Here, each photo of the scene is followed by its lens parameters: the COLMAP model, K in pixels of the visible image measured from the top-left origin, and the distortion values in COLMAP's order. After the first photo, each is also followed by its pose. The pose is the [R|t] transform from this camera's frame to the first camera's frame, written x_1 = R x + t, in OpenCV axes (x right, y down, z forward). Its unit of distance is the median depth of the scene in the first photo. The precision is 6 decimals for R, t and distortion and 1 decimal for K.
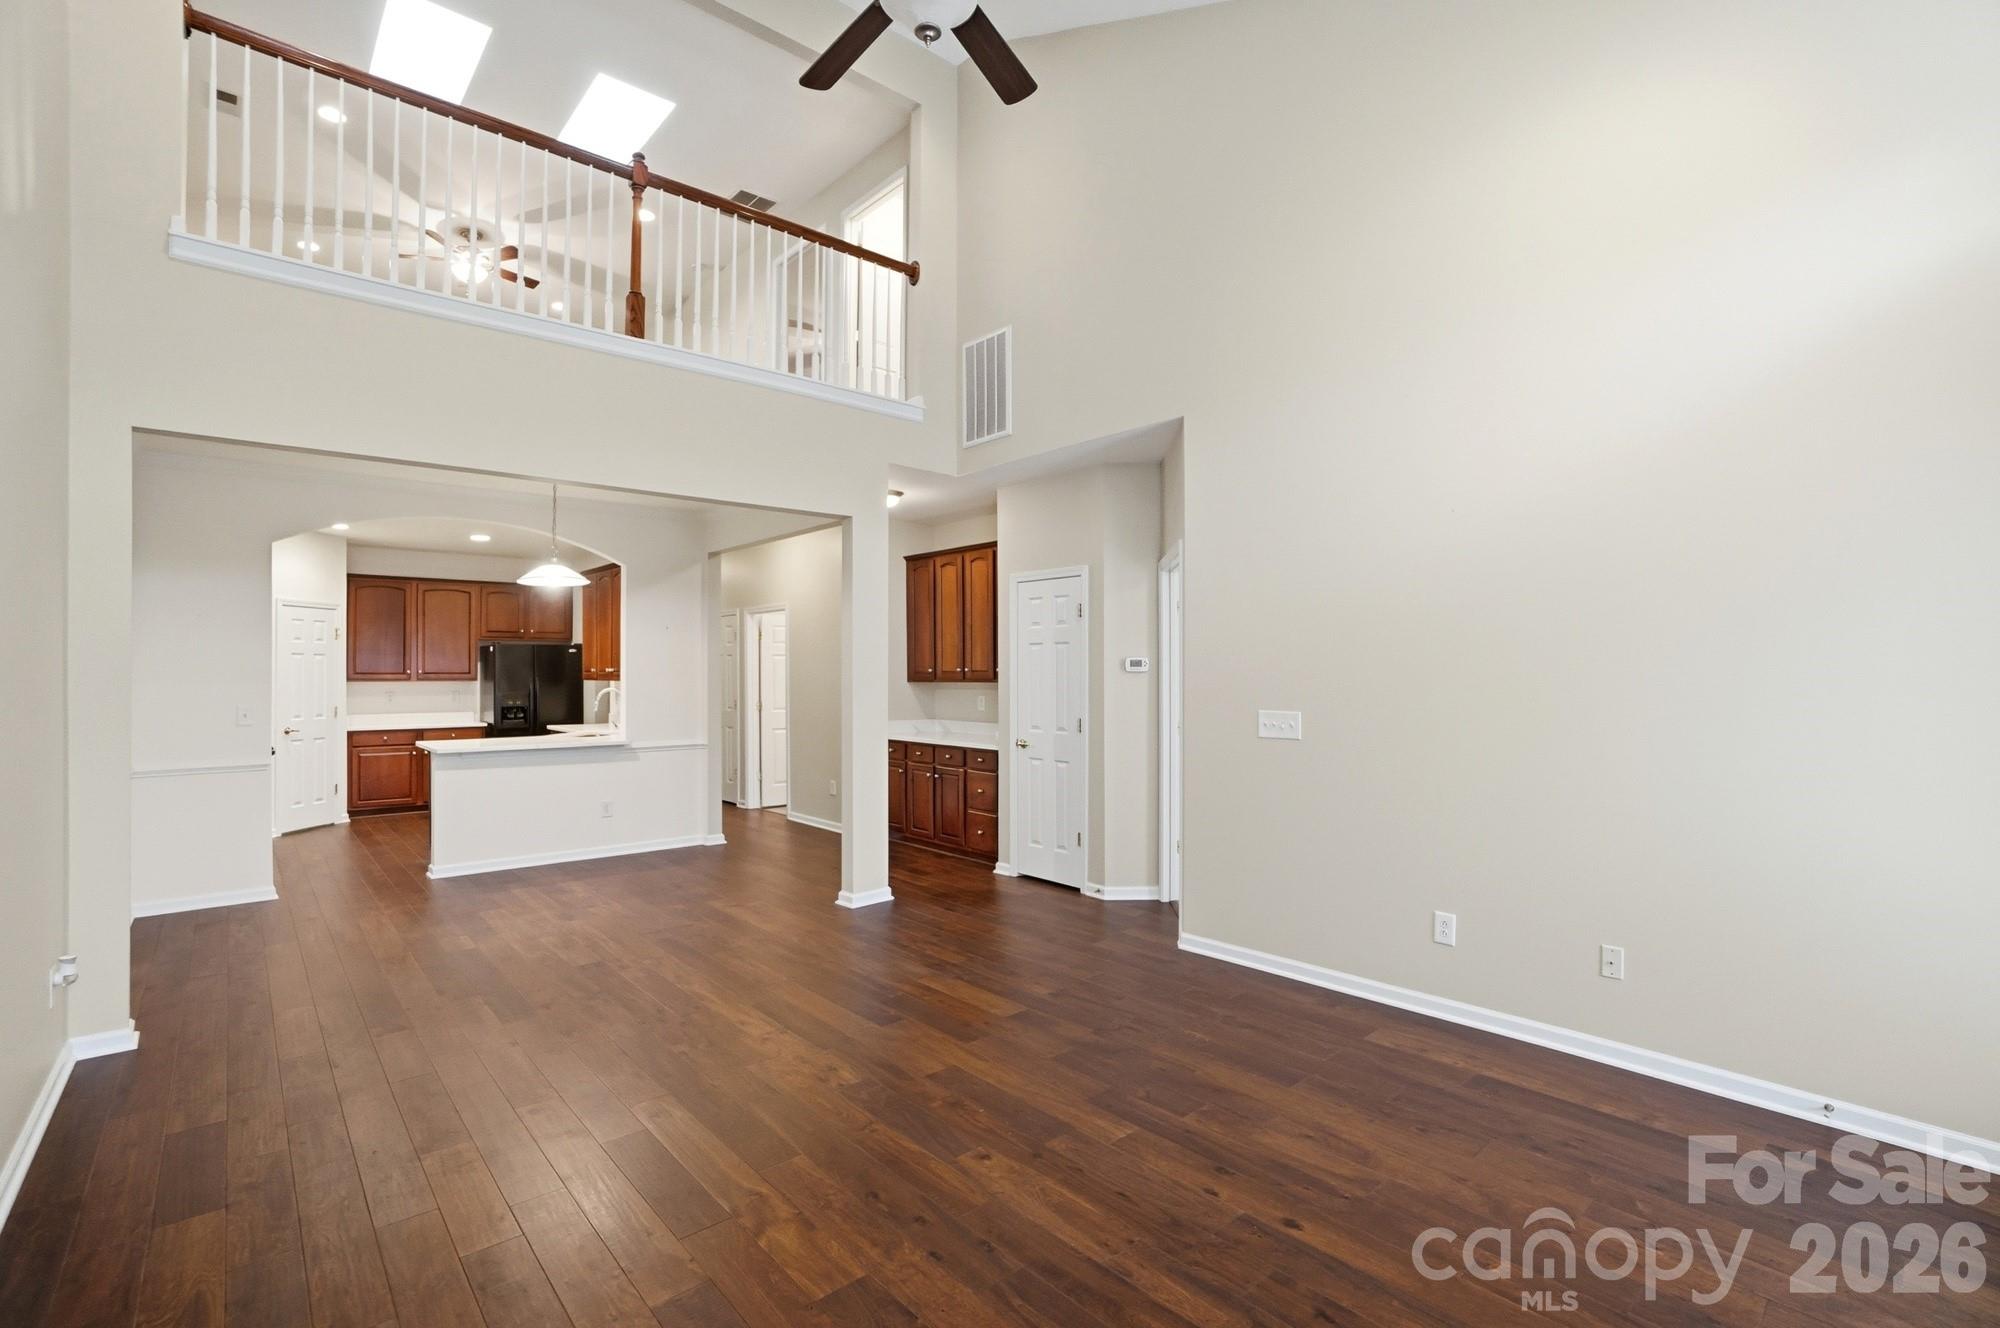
lens RADIAL K [[901.0, 0, 999.0], [0, 901.0, 661.8], [0, 0, 1]] dist [-0.059597, 0.020981]
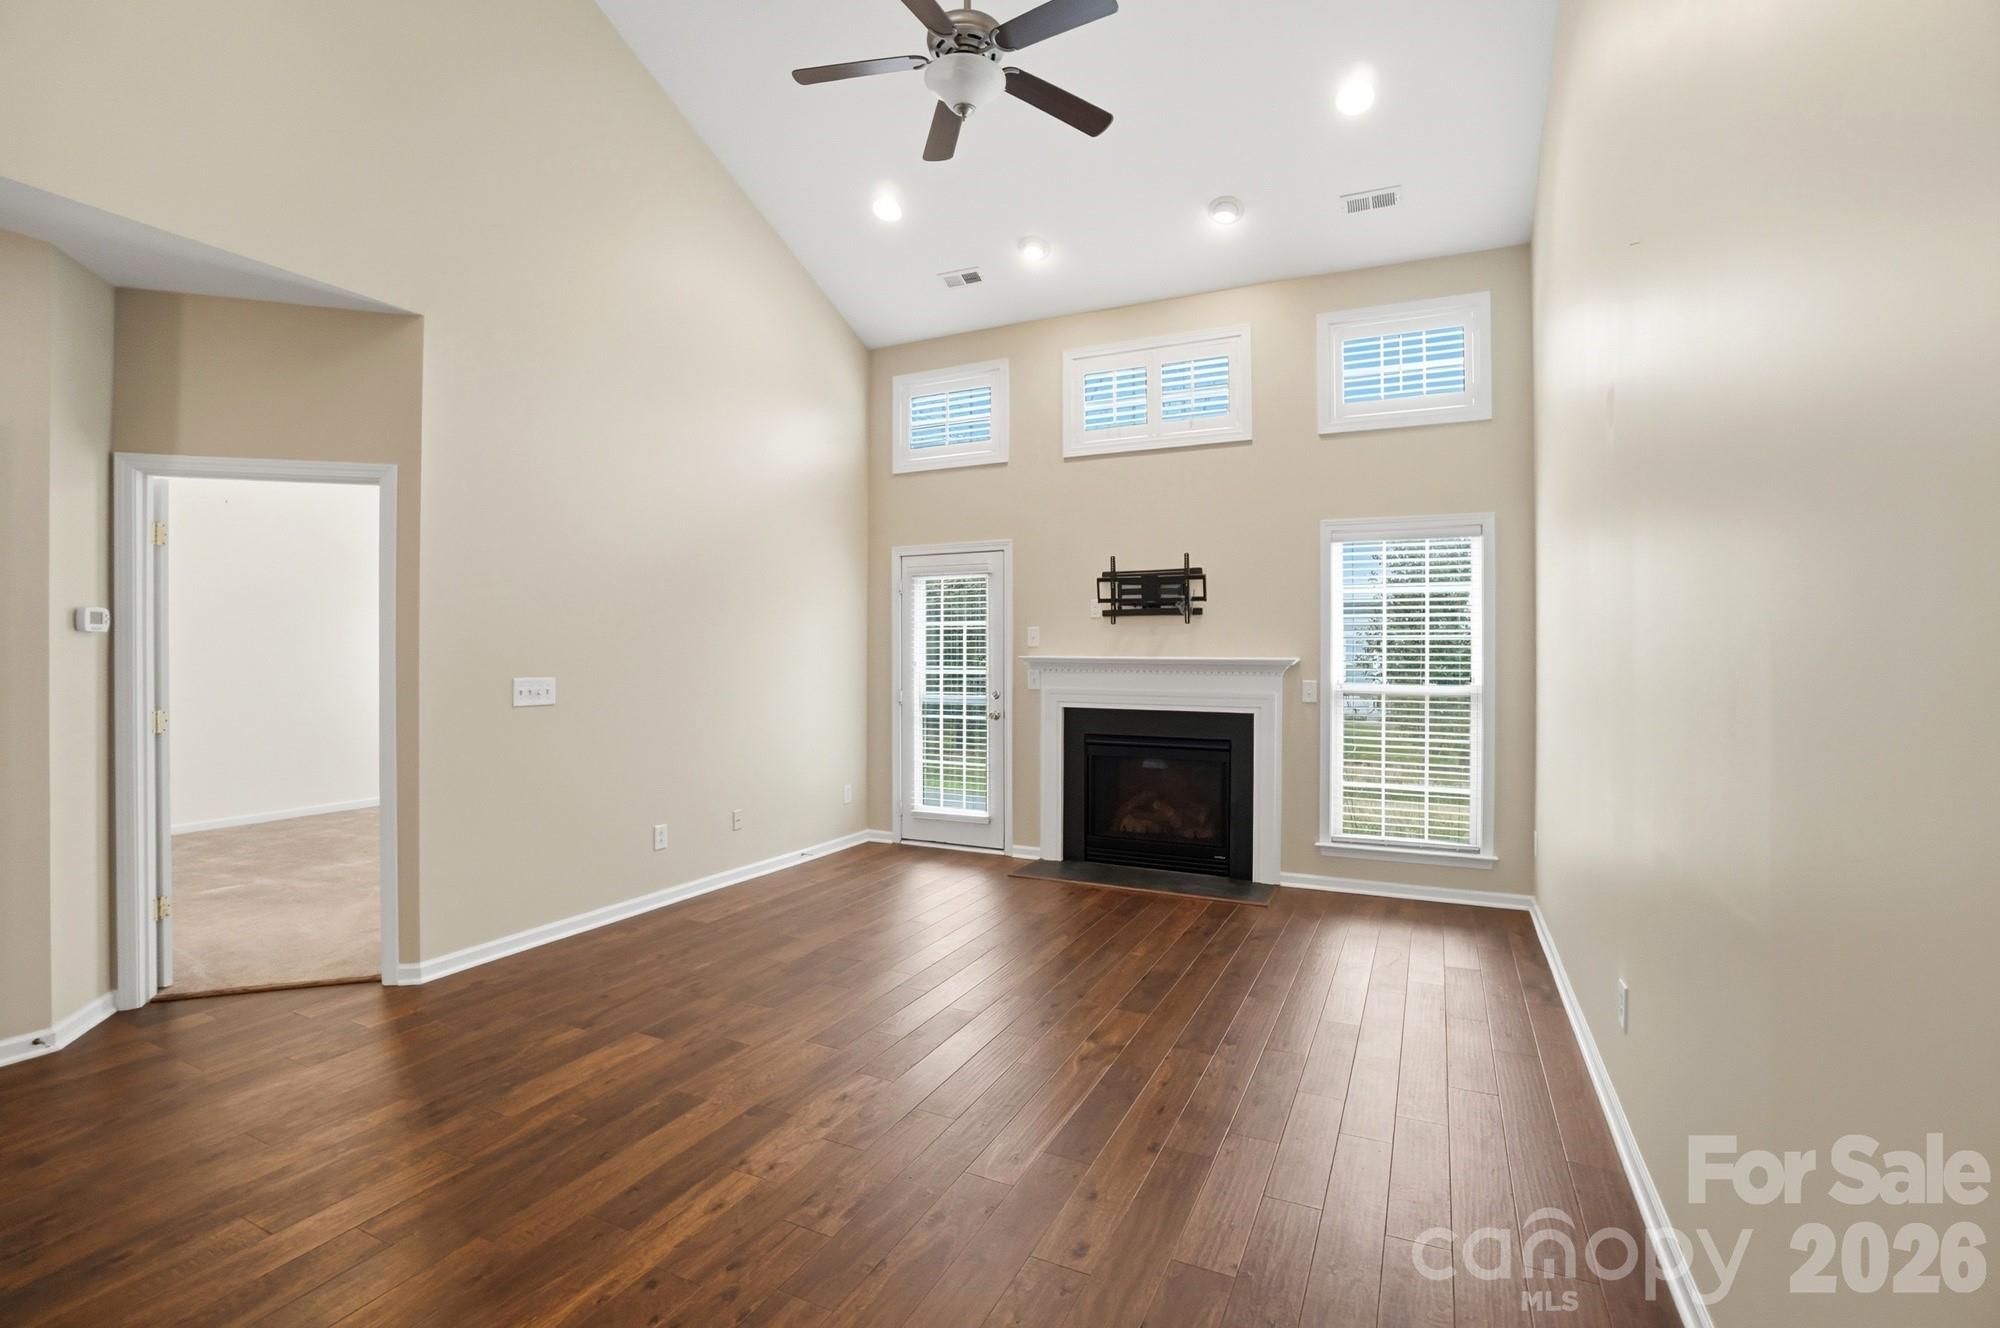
lens RADIAL K [[905.7, 0, 993.3], [0, 905.7, 655.2], [0, 0, 1]] dist [-0.065545, 0.021435]
pose [[-0.381395, 0.001590, 0.924411, -0.426932], [-0.010661, 0.999924, -0.006118, 0.016989], [-0.924351, -0.012189, -0.381349, 0.497447]]
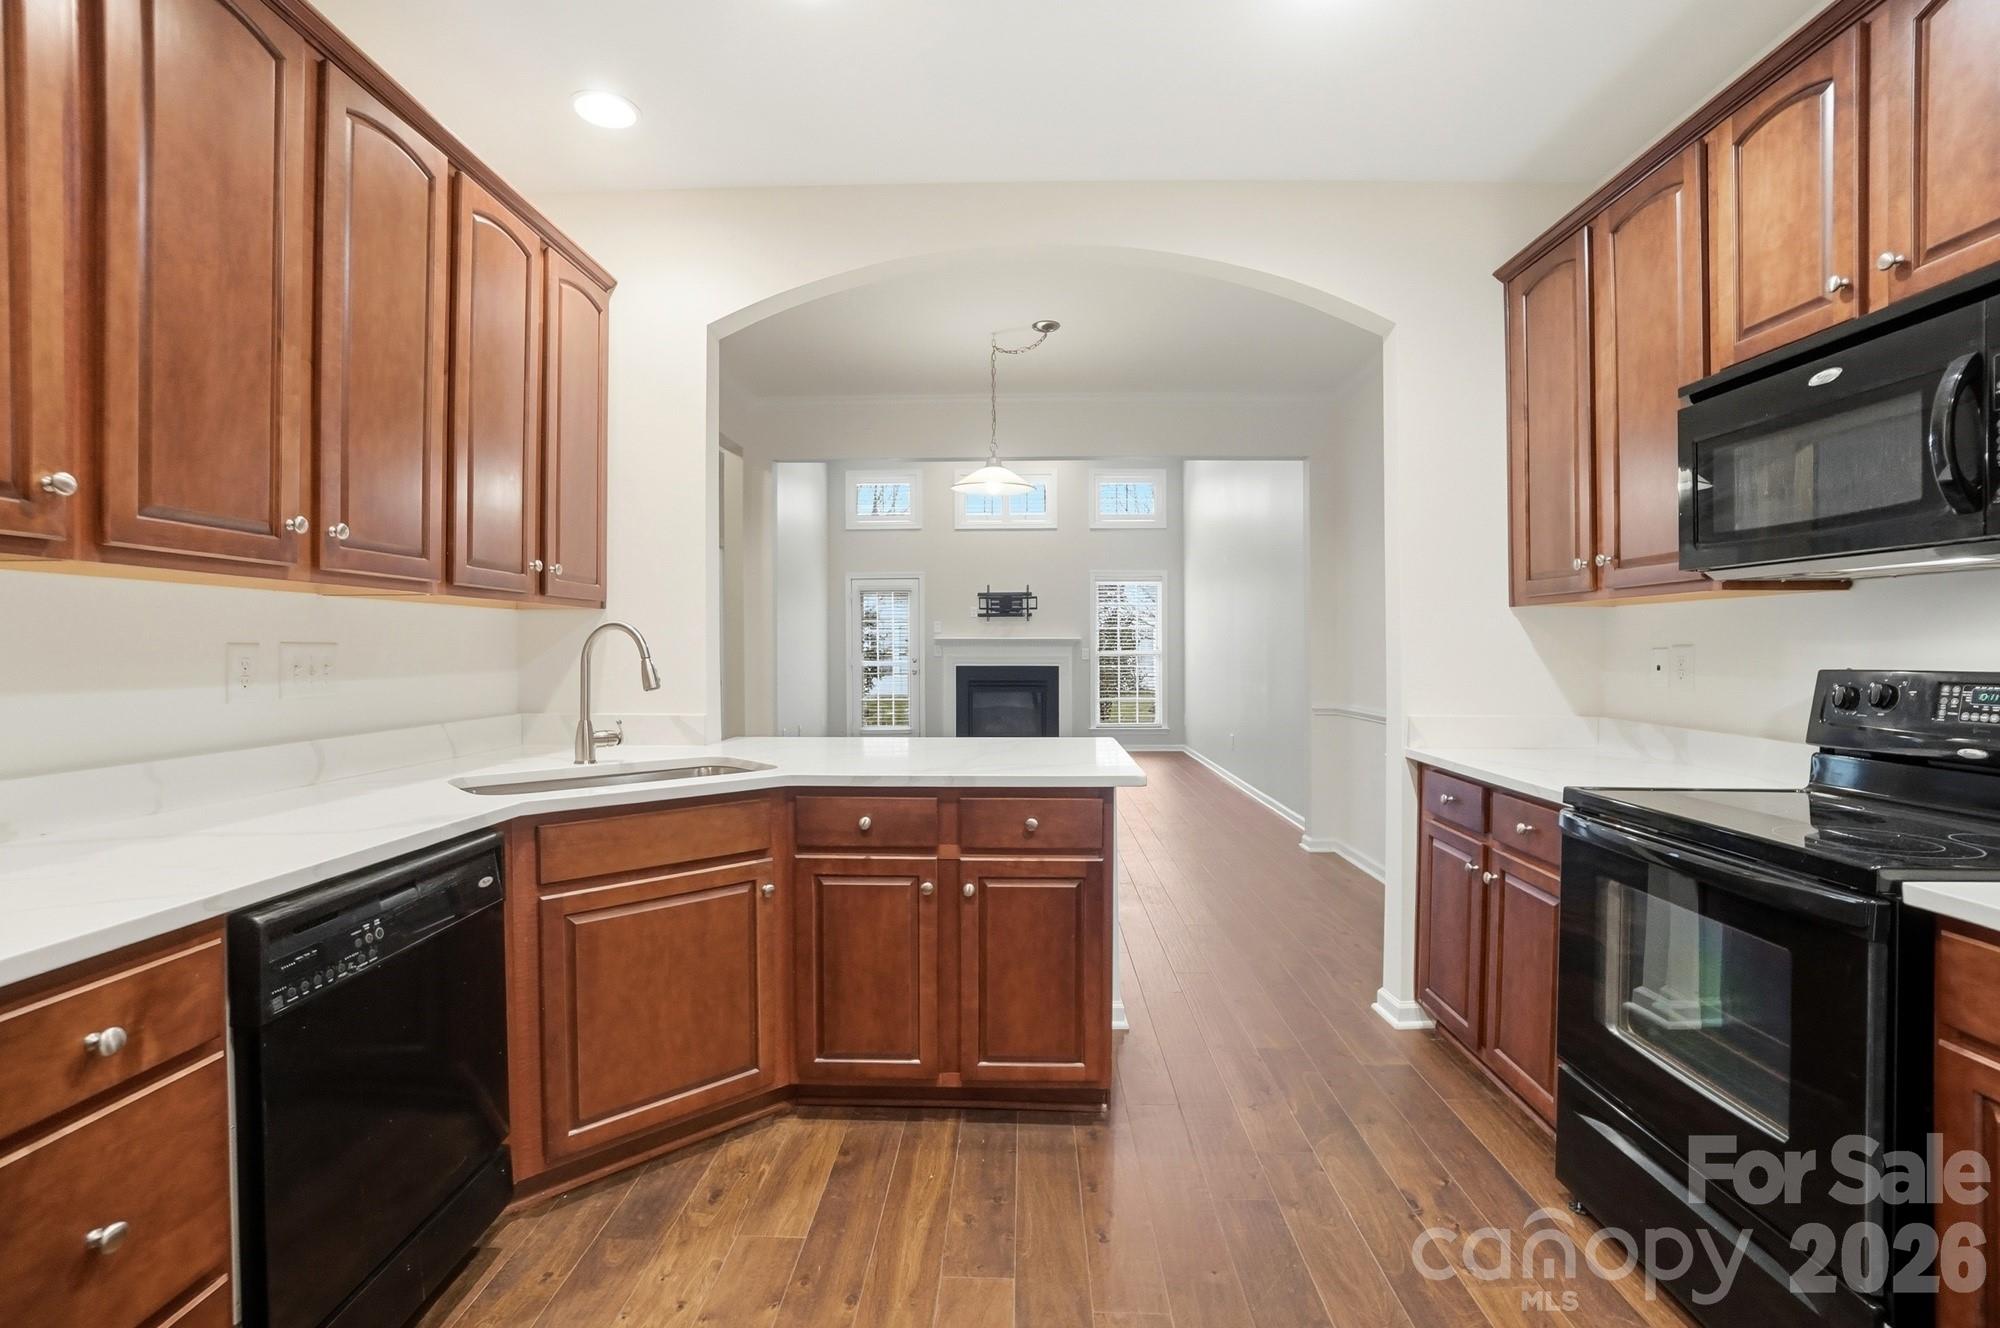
lens RADIAL K [[901.0, 0, 999.0], [0, 901.0, 661.8], [0, 0, 1]] dist [-0.059597, 0.020981]
pose [[-0.729457, -0.006378, 0.683997, -0.737927], [-0.003693, 0.999979, 0.005386, 0.041047], [-0.684016, 0.001403, -0.729465, 1.113769]]
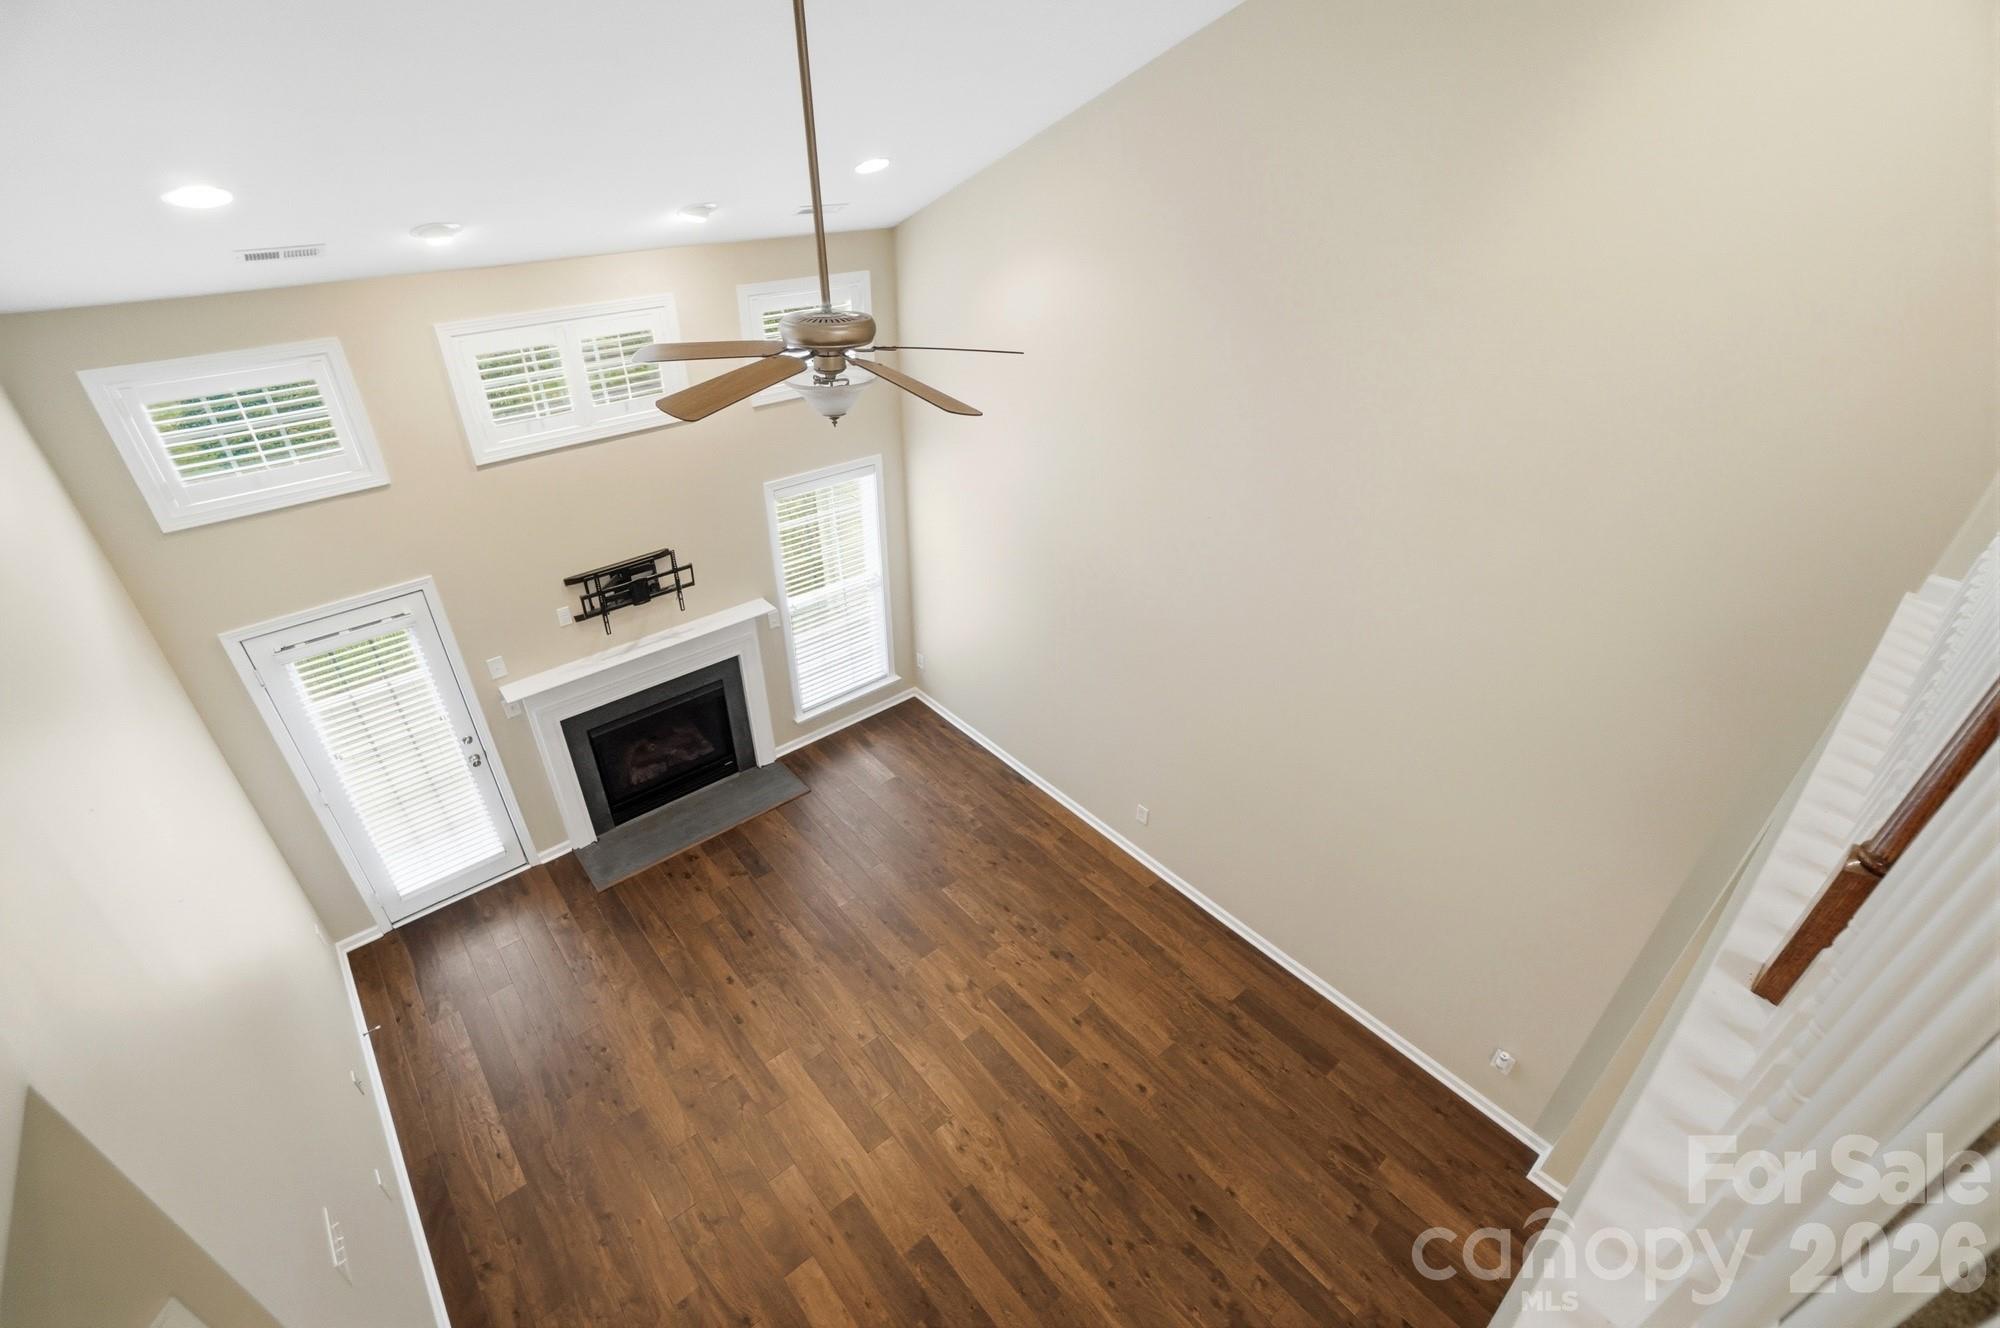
lens RADIAL K [[883.1, 0, 992.0], [0, 883.1, 670.5], [0, 0, 1]] dist [-0.032647, 0.000910]
pose [[-0.999828, -0.012132, 0.014029, -0.101968], [-0.002709, 0.843806, 0.536641, -0.353389], [-0.018349, 0.536511, -0.843694, 0.715002]]
